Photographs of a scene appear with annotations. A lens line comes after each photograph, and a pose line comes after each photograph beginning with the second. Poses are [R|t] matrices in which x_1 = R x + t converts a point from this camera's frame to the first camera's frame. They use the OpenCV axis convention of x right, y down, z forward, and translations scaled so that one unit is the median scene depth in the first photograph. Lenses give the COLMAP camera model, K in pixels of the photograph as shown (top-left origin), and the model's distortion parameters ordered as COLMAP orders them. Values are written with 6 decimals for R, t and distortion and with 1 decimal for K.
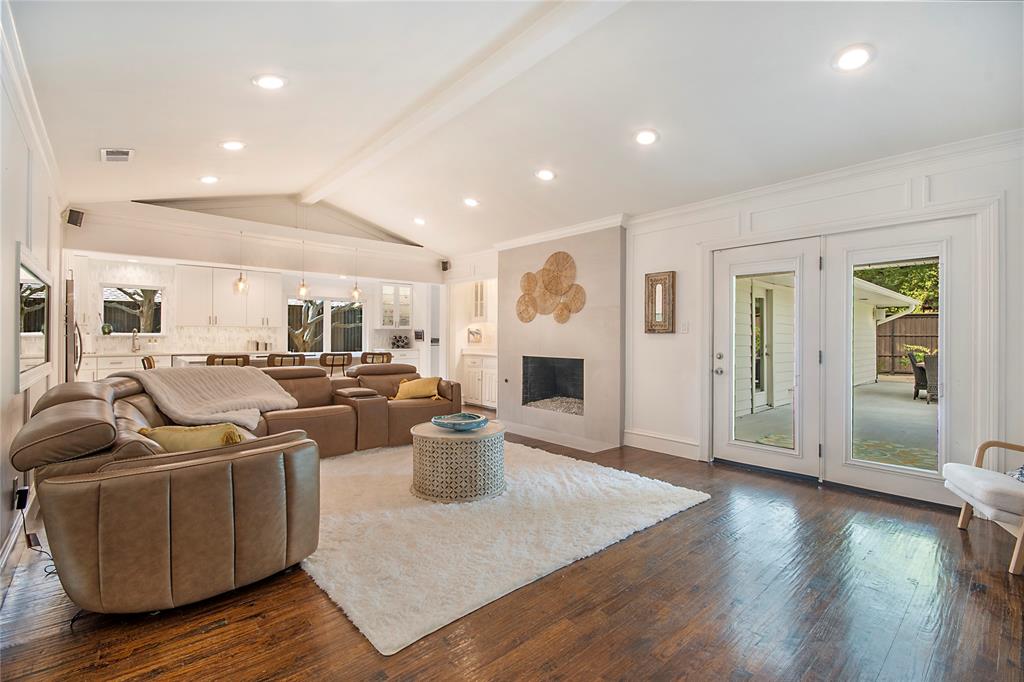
lens RADIAL K [[454.2, 0, 514.1], [0, 454.2, 336.4], [0, 0, 1]] dist [-0.002457, -0.000012]
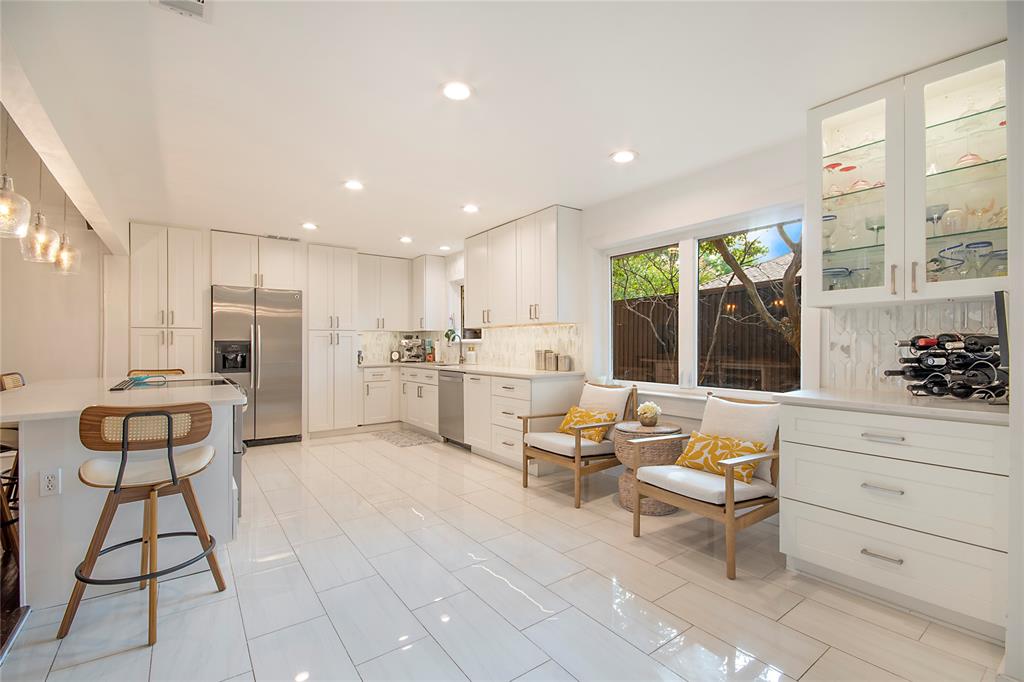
lens RADIAL K [[456.0, 0, 512.0], [0, 456.0, 341.0], [0, 0, 1]] dist [-0.001465, -0.012123]
pose [[-0.102408, -0.005191, -0.994729, -0.059848], [0.007537, 0.999954, -0.005995, 0.001803], [0.994714, -0.008111, -0.102364, 1.164993]]
